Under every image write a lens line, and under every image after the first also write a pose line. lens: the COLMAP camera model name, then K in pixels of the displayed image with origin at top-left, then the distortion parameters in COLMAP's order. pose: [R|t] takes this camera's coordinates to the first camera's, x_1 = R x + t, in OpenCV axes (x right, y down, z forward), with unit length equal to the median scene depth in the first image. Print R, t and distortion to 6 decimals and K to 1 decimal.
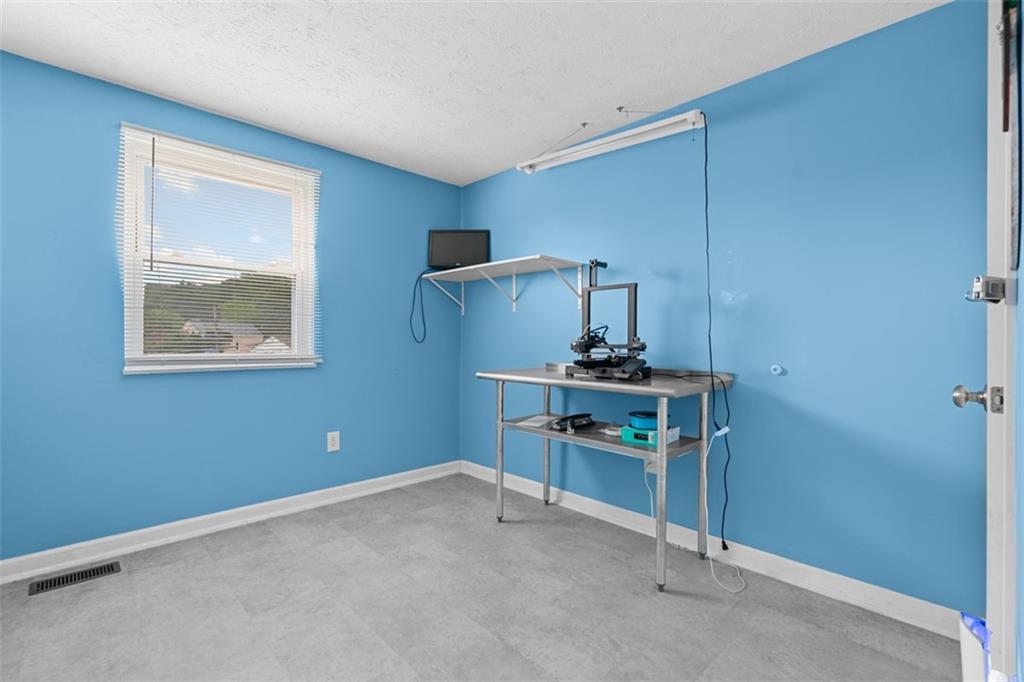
lens RADIAL K [[469.0, 0, 517.8], [0, 469.0, 338.8], [0, 0, 1]] dist [-0.008178, 0.003682]
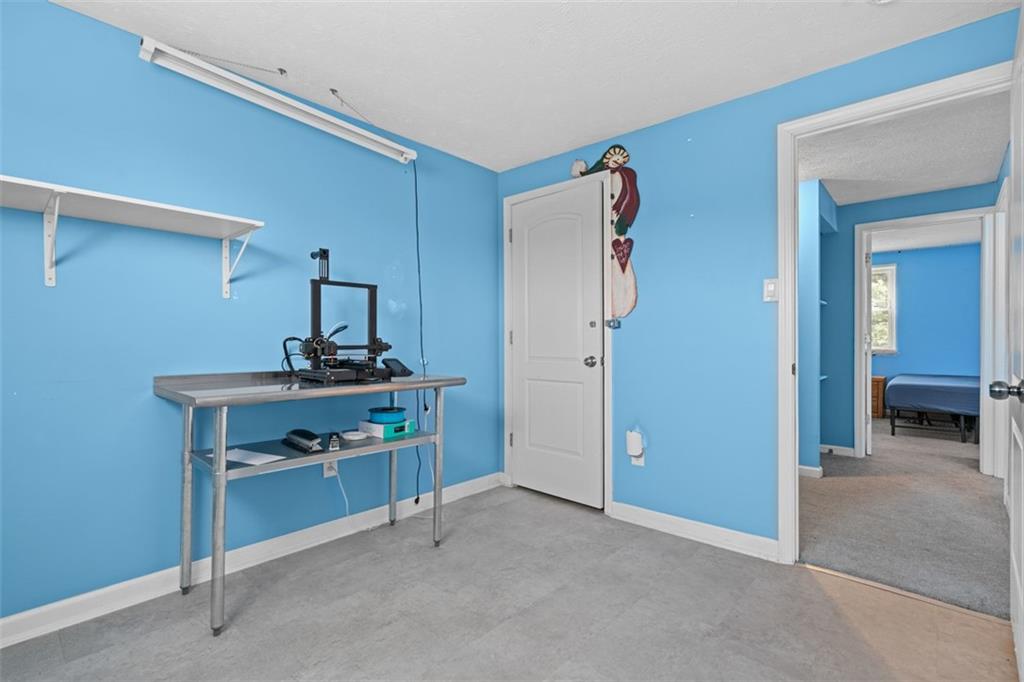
lens RADIAL K [[469.0, 0, 520.2], [0, 469.0, 340.4], [0, 0, 1]] dist [-0.008178, 0.003682]
pose [[-0.071694, -0.008793, 0.997388, -0.788800], [-0.005806, 0.999948, 0.008398, -0.008253], [-0.997410, -0.005188, -0.071742, 0.746994]]
